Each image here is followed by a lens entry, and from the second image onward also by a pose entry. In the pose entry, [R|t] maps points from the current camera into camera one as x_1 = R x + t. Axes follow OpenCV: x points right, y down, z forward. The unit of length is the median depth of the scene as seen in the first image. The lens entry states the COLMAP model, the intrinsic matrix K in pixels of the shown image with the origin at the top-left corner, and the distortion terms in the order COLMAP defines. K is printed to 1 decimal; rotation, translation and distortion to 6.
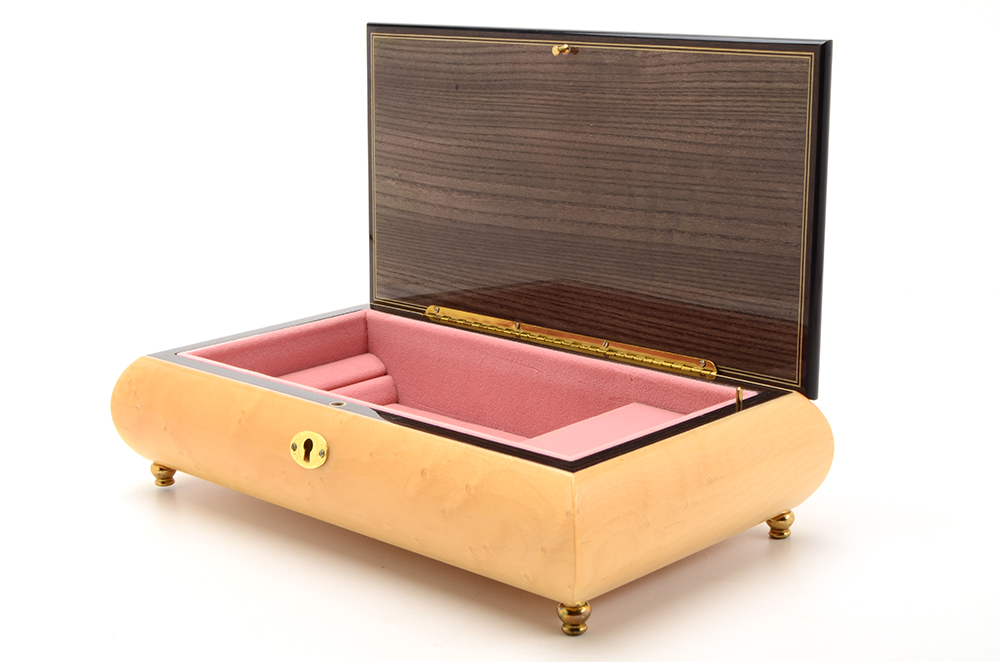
lens RADIAL K [[1753.9, 0, 500.0], [0, 1753.9, 331.0], [0, 0, 1]] dist [0.008029, -0.019112]
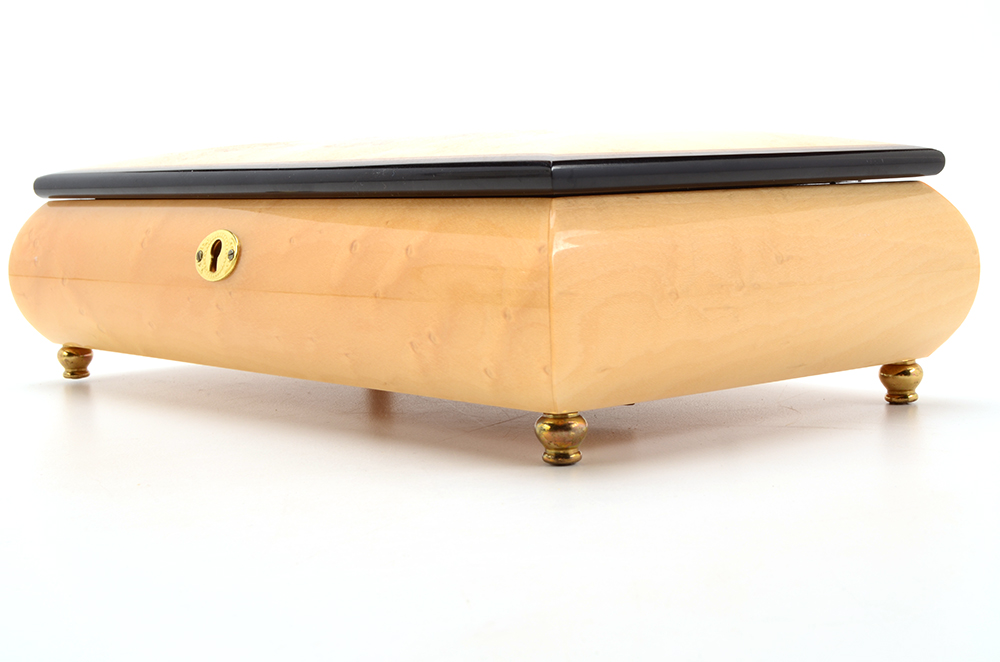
lens RADIAL K [[1743.0, 0, 500.0], [0, 1743.0, 331.0], [0, 0, 1]] dist [-0.000733, -0.037736]
pose [[0.994052, 0.002829, -0.108872, 0.081620], [-0.017814, 0.990423, -0.136909, 0.193353], [0.107442, 0.138034, 0.984583, 0.327387]]
